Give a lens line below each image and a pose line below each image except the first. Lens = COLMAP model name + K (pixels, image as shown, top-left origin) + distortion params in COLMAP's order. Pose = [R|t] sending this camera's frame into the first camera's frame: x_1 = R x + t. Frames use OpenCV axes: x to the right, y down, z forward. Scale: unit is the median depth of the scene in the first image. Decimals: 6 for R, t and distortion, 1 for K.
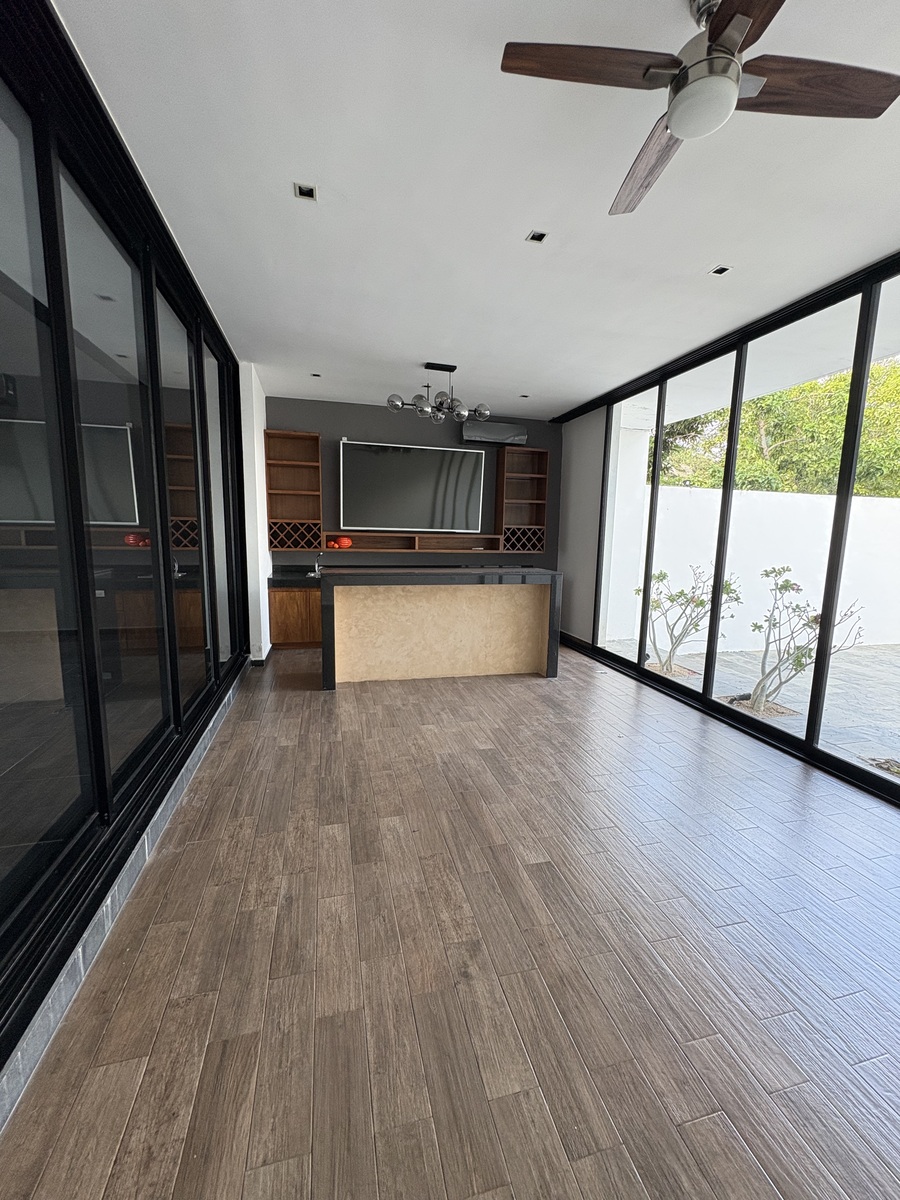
lens RADIAL K [[476.5, 0, 451.1], [0, 476.5, 600.7], [0, 0, 1]] dist [0.013429, -0.000241]
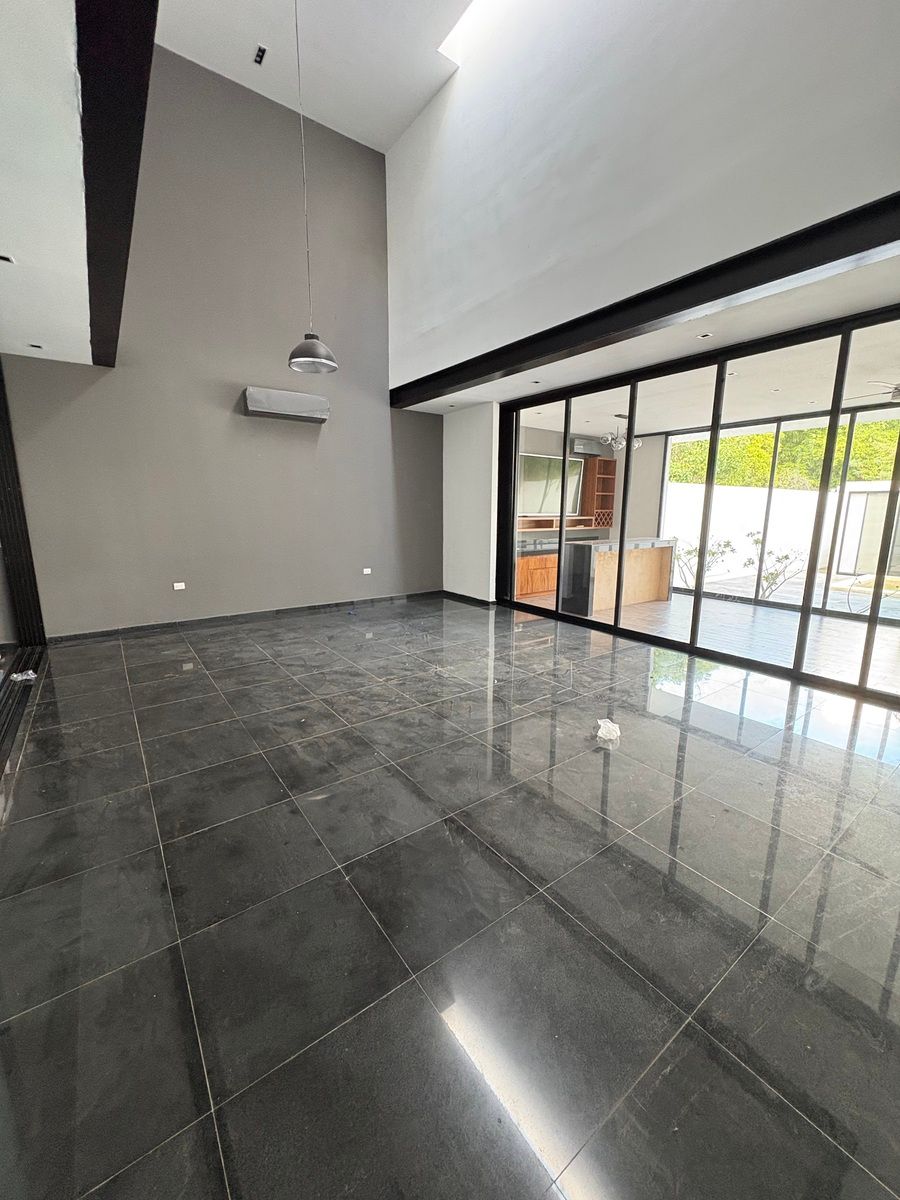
lens RADIAL K [[476.5, 0, 447.2], [0, 476.5, 599.7], [0, 0, 1]] dist [0.013429, -0.000241]
pose [[0.932294, -0.089637, 0.350419, -0.846242], [0.076222, 0.995738, 0.051919, 0.006803], [-0.353579, -0.021694, 0.935153, -0.222925]]
